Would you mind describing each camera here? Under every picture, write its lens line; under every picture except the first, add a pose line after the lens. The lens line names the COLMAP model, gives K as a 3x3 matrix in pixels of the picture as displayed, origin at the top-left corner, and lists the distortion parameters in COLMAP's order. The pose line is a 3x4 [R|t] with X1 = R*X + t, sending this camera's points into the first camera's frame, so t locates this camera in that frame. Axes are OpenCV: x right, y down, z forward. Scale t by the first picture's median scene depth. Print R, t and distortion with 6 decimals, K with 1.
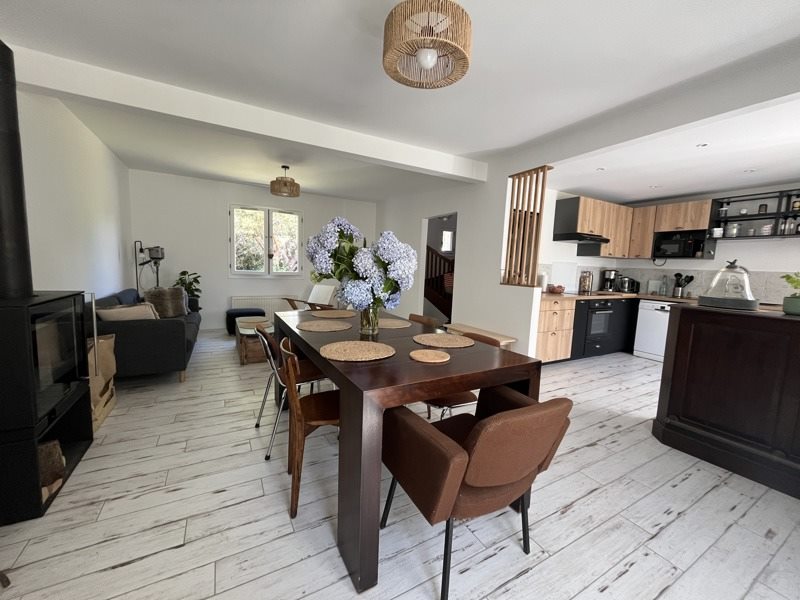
lens RADIAL K [[322.8, 0, 397.7], [0, 322.8, 300.3], [0, 0, 1]] dist [-0.000048, -0.000295]
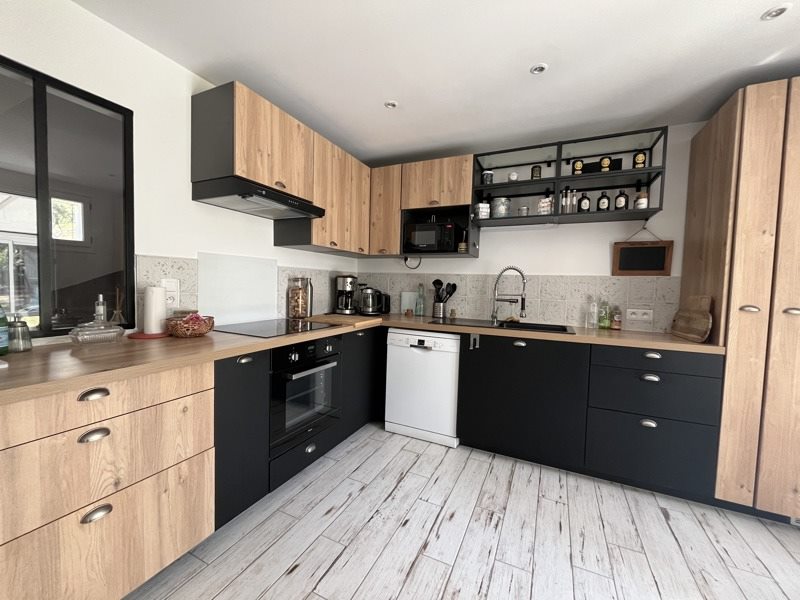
lens RADIAL K [[322.8, 0, 397.7], [0, 322.8, 300.3], [0, 0, 1]] dist [-0.000048, -0.000295]
pose [[0.817458, -0.041490, 0.574492, 0.457886], [0.063944, 0.997774, -0.018928, -0.038697], [-0.572428, 0.052208, 0.818292, 0.548194]]
